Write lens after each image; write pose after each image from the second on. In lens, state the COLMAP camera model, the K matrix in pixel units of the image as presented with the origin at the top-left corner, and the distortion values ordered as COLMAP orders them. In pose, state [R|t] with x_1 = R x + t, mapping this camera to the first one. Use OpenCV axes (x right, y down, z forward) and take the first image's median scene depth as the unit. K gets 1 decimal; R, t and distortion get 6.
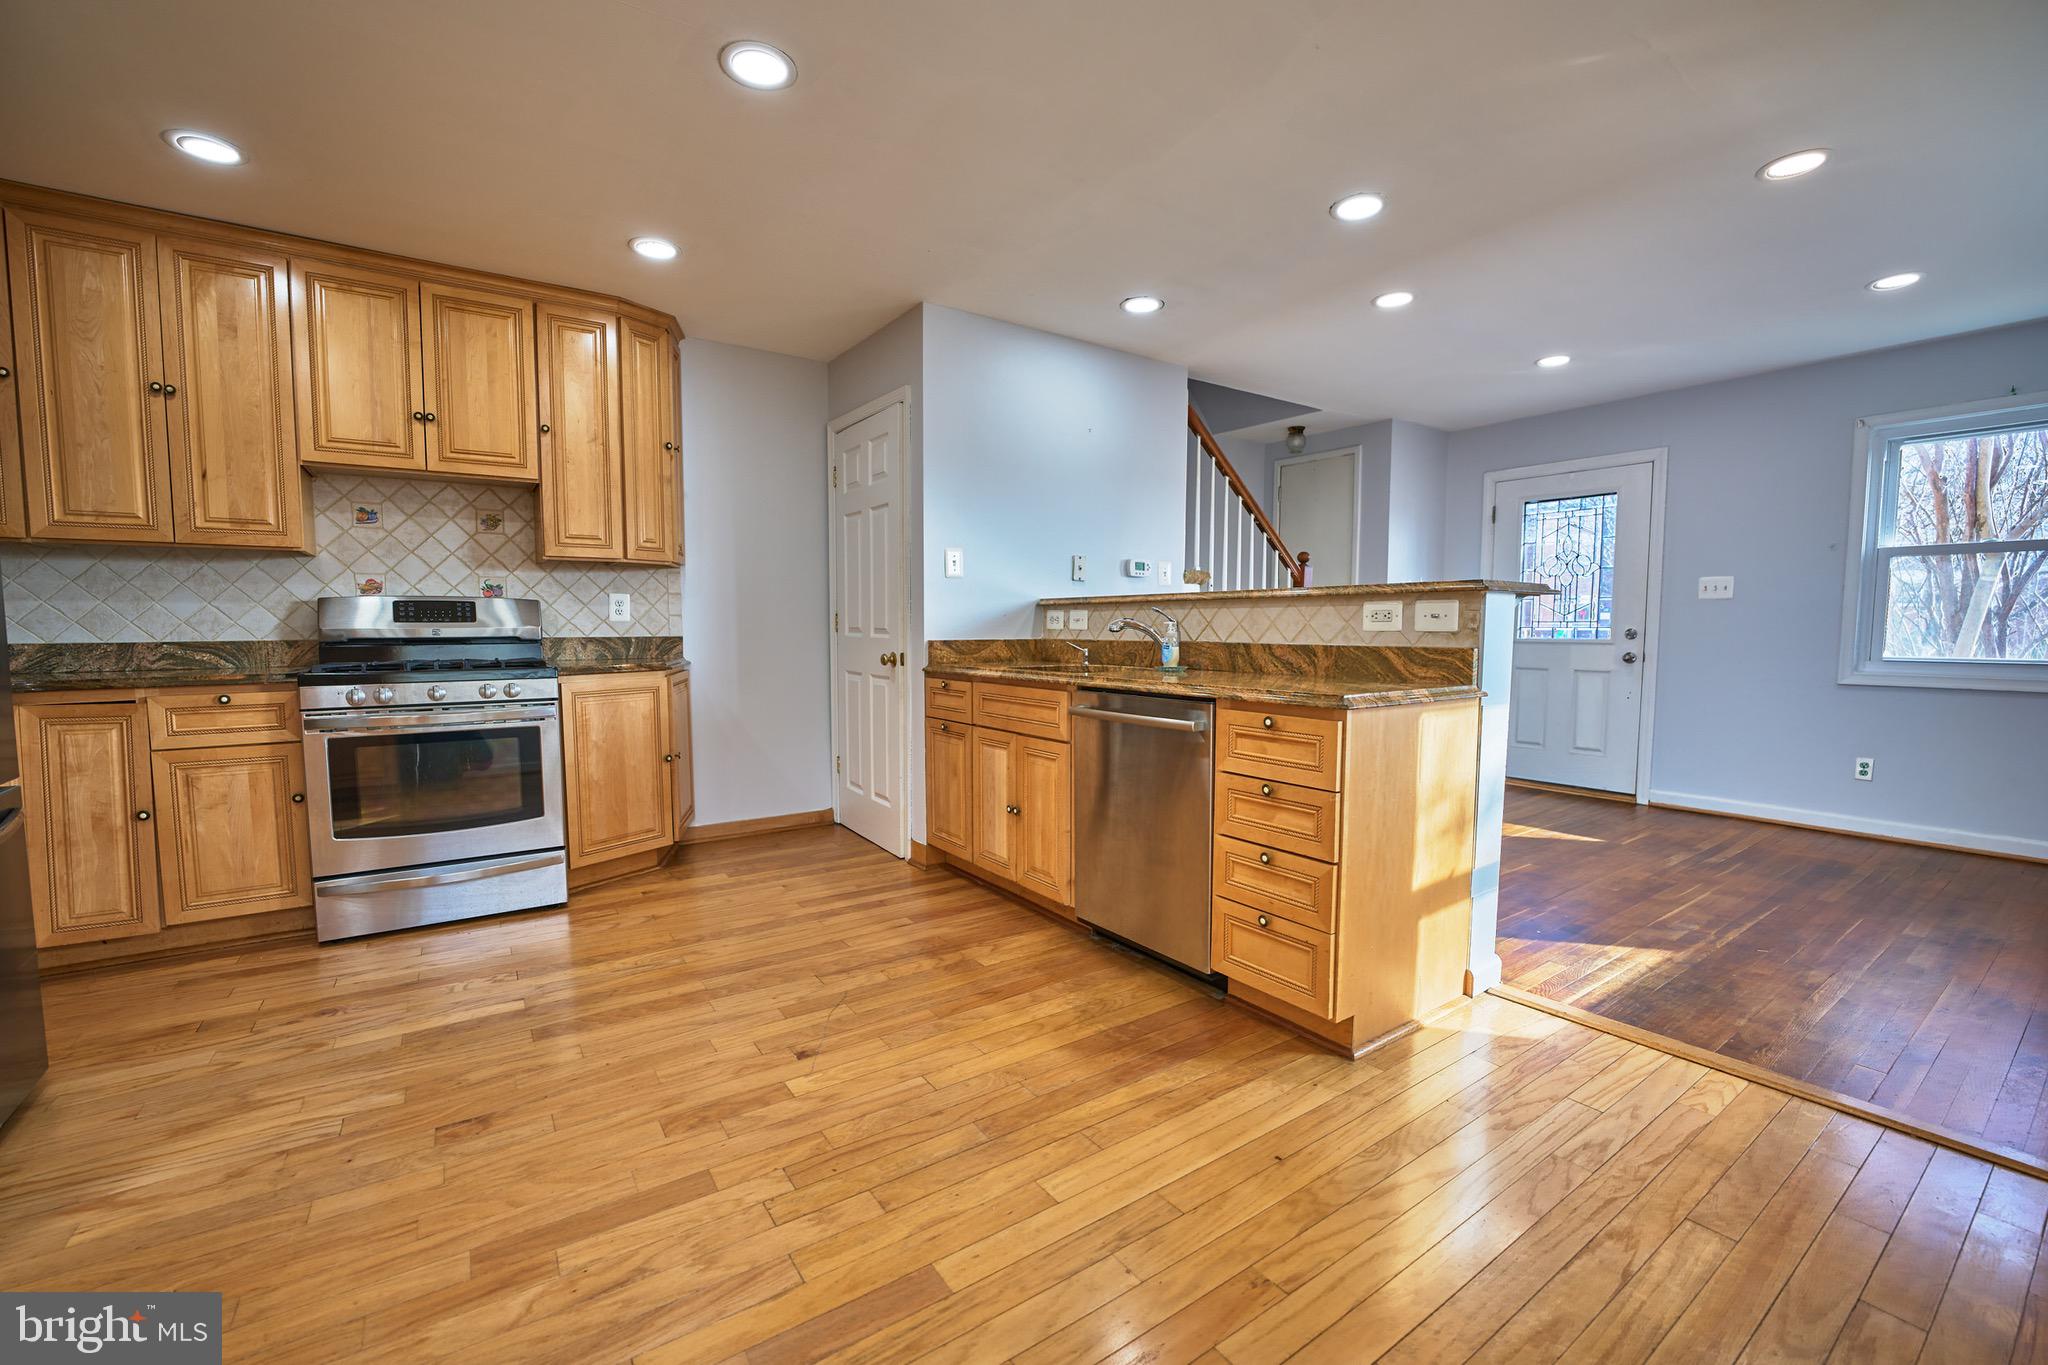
lens RADIAL K [[828.8, 0, 1018.5], [0, 828.8, 693.4], [0, 0, 1]] dist [-0.024557, 0.000152]
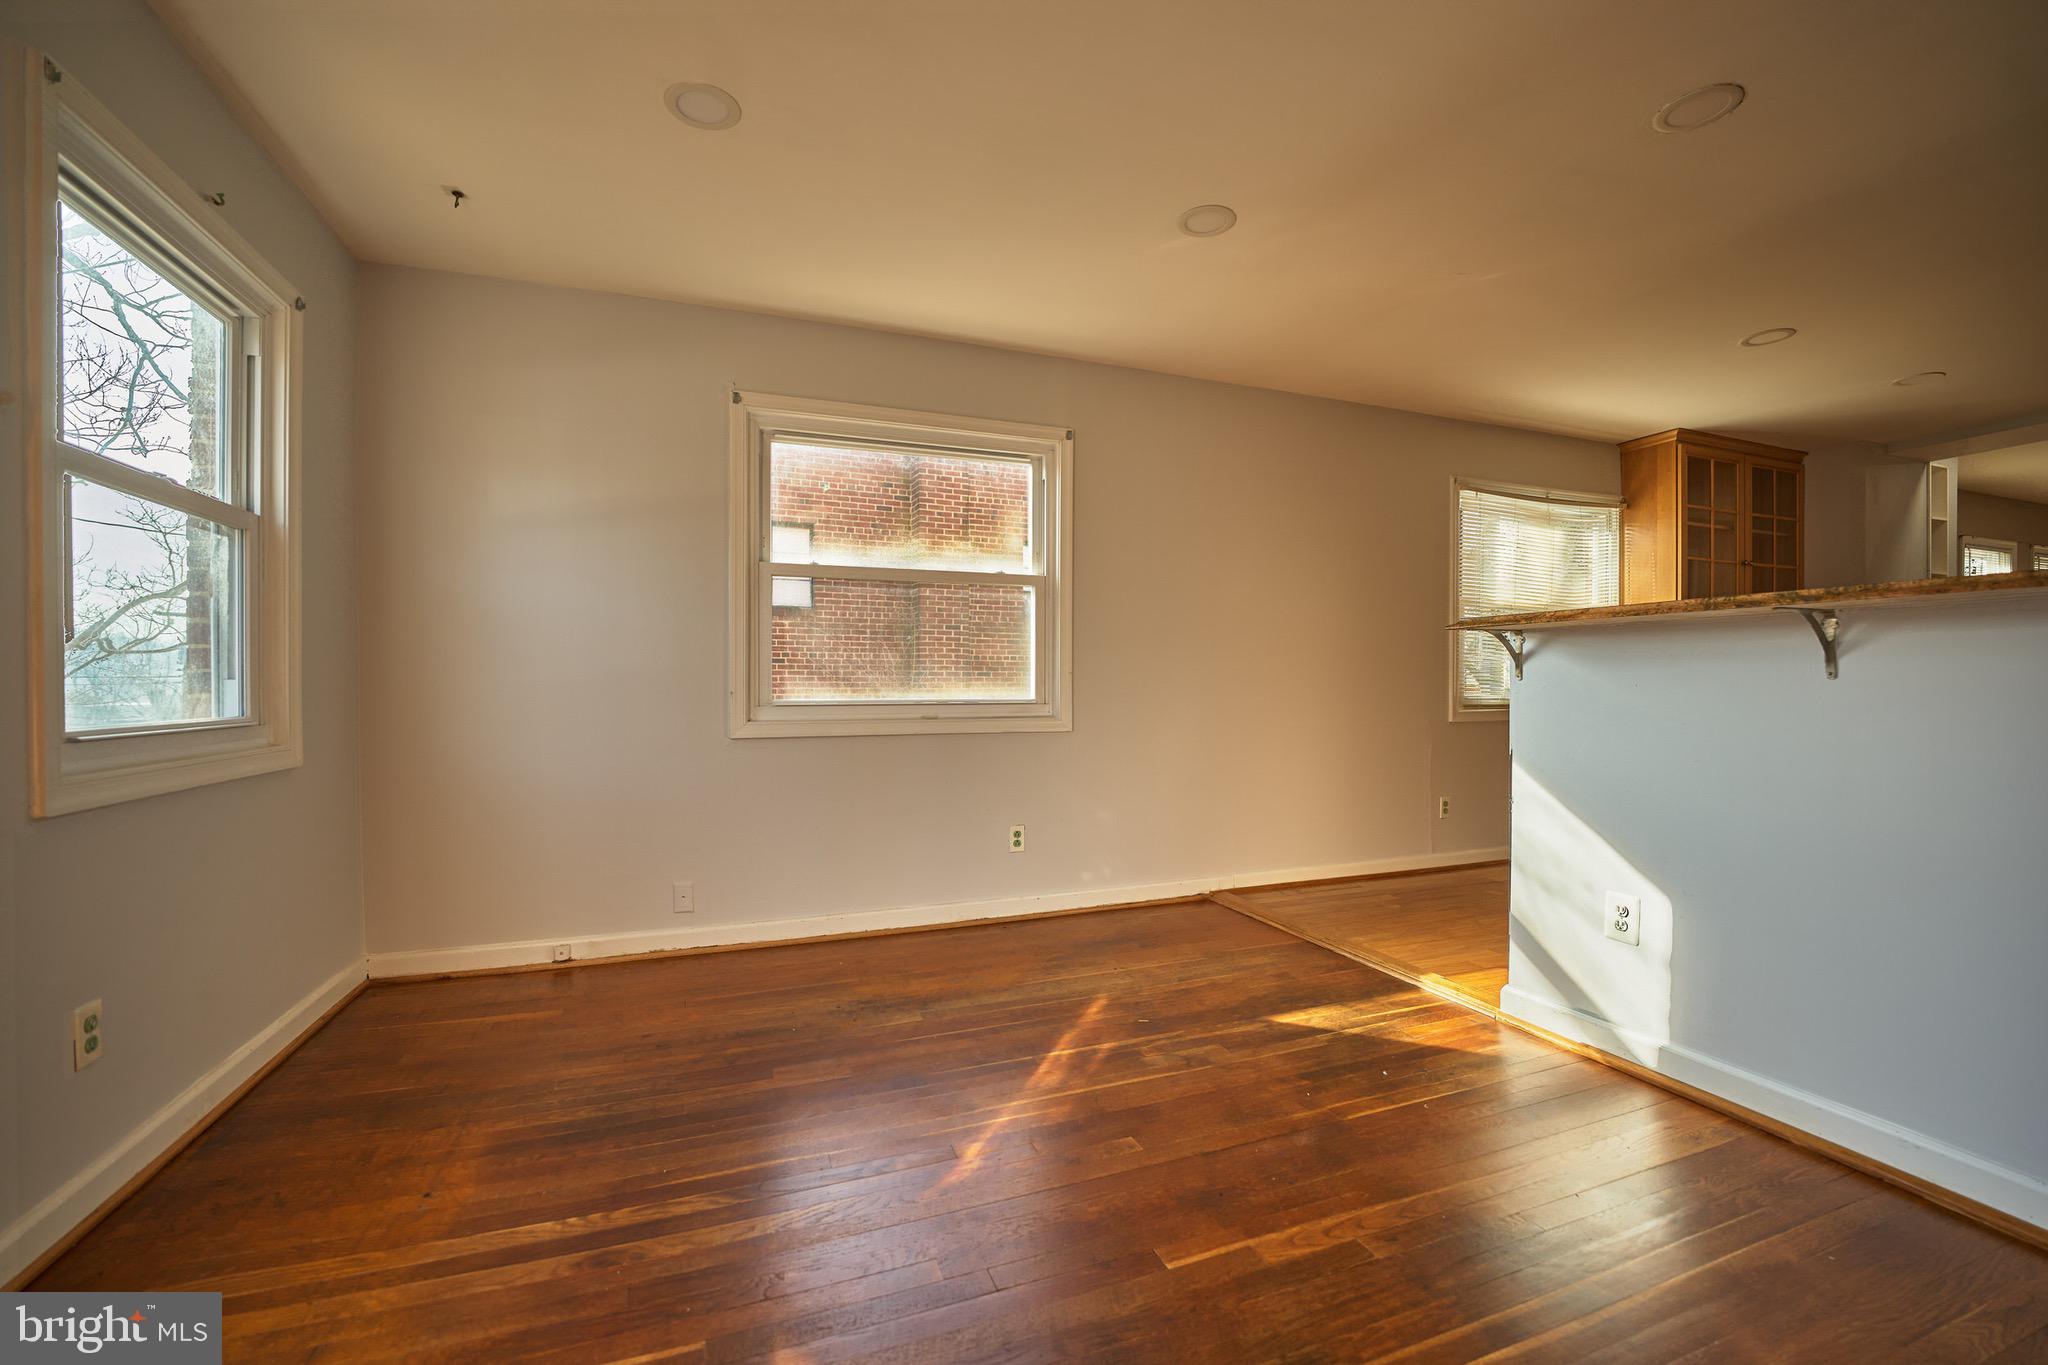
lens RADIAL K [[828.8, 0, 1018.5], [0, 828.8, 693.4], [0, 0, 1]] dist [-0.024557, 0.000152]
pose [[-0.969410, -0.000589, 0.245444, 0.737858], [0.021938, 0.995787, 0.089037, -0.114256], [-0.244463, 0.091698, -0.965313, 1.678068]]
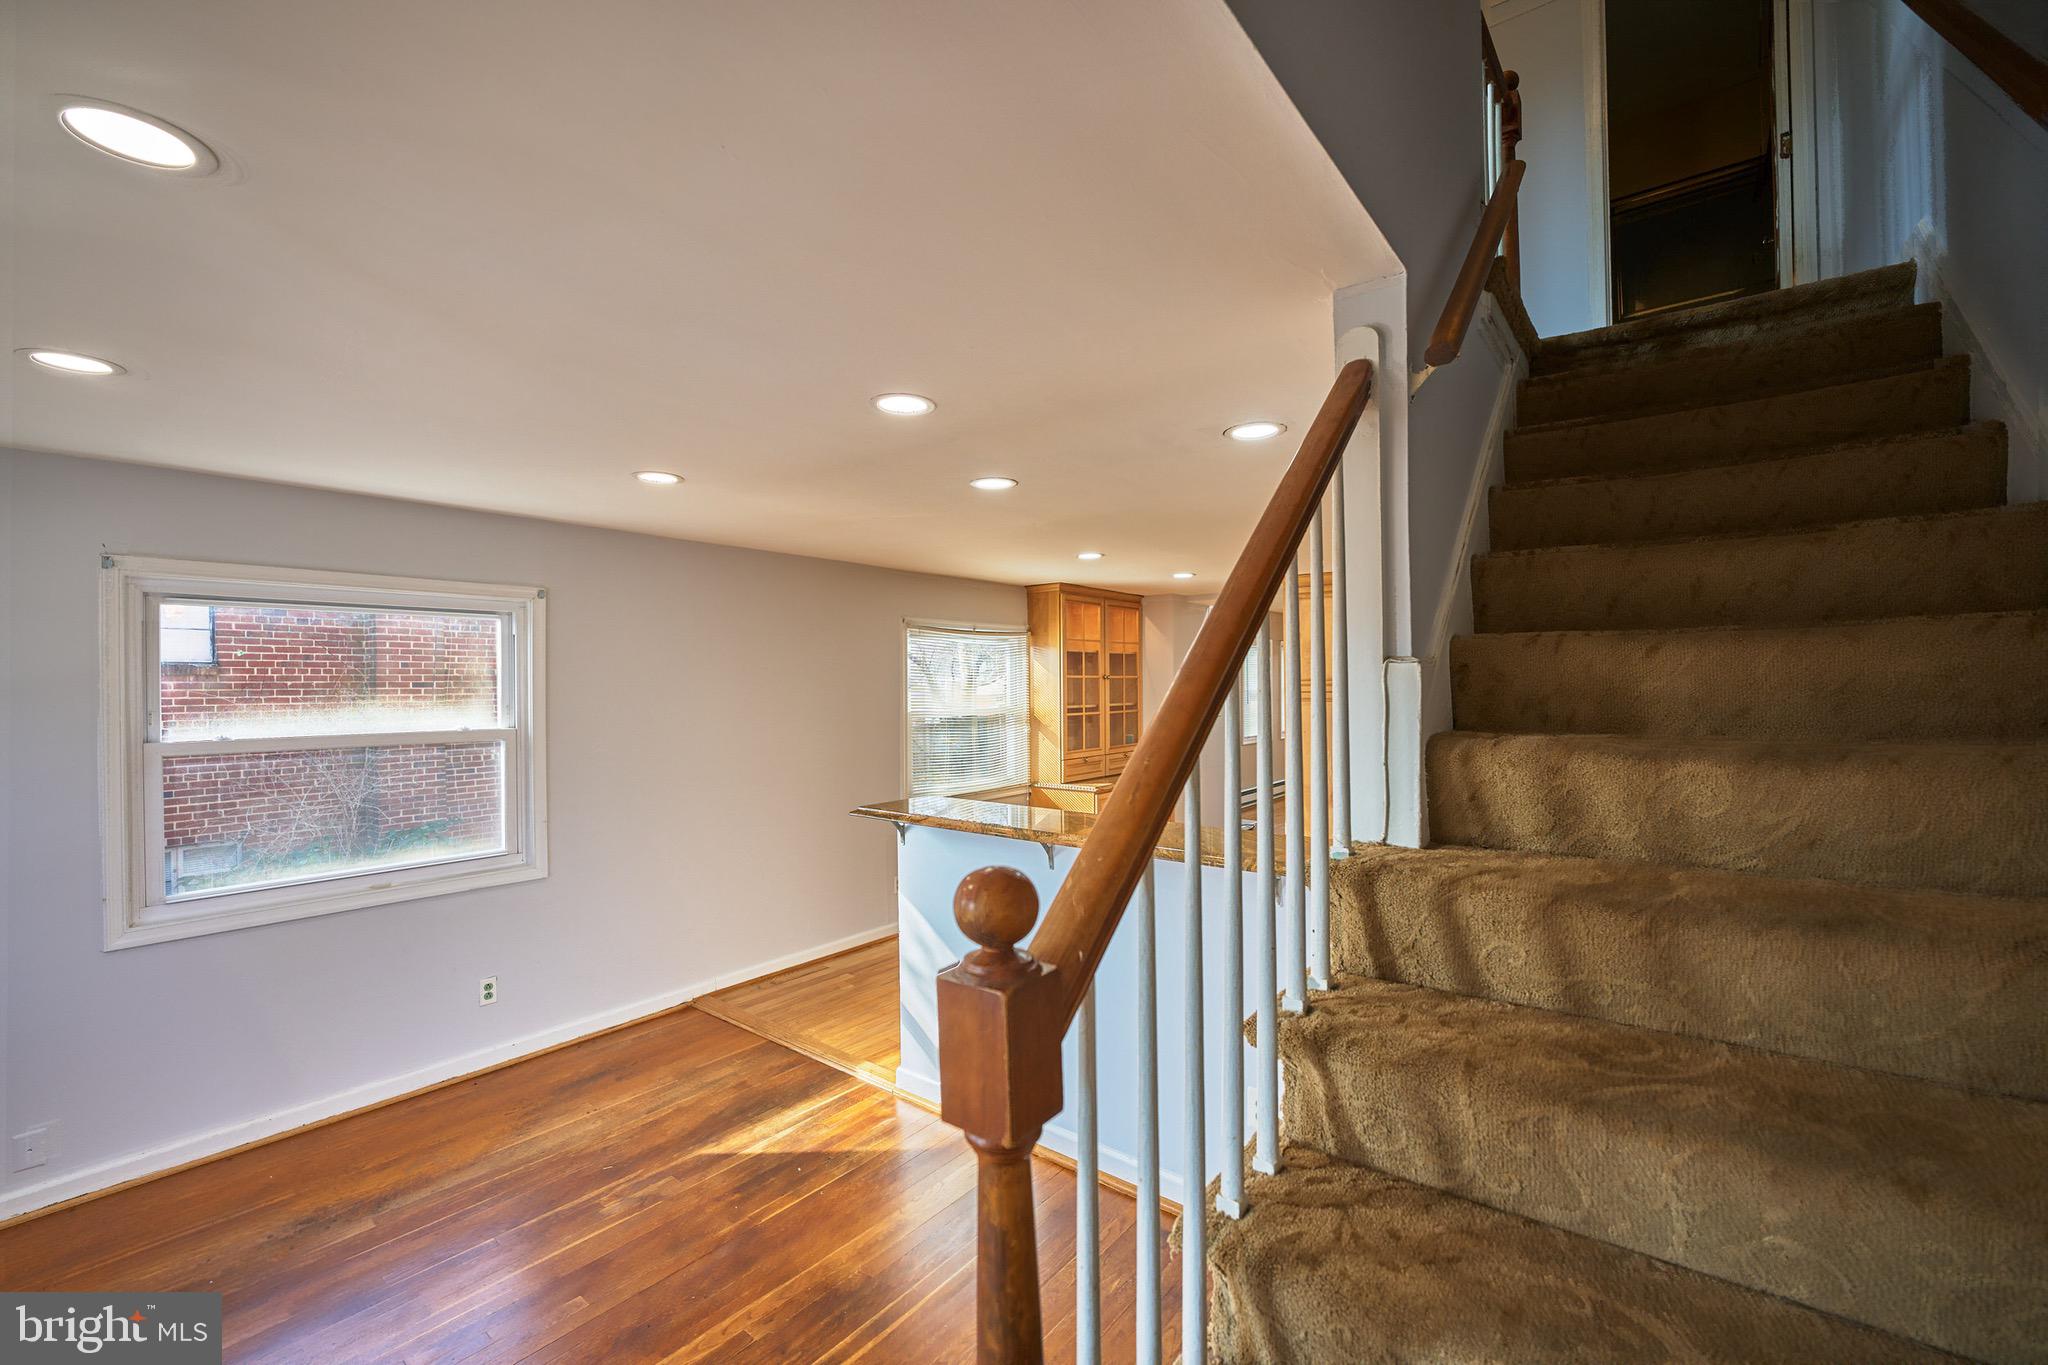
lens RADIAL K [[834.0, 0, 1018.0], [0, 834.0, 687.3], [0, 0, 1]] dist [-0.025294, 0.000039]
pose [[-0.958040, 0.009337, -0.286482, 0.632249], [-0.015482, 0.996325, 0.084244, -0.351635], [0.286216, 0.085144, -0.954375, 1.876245]]
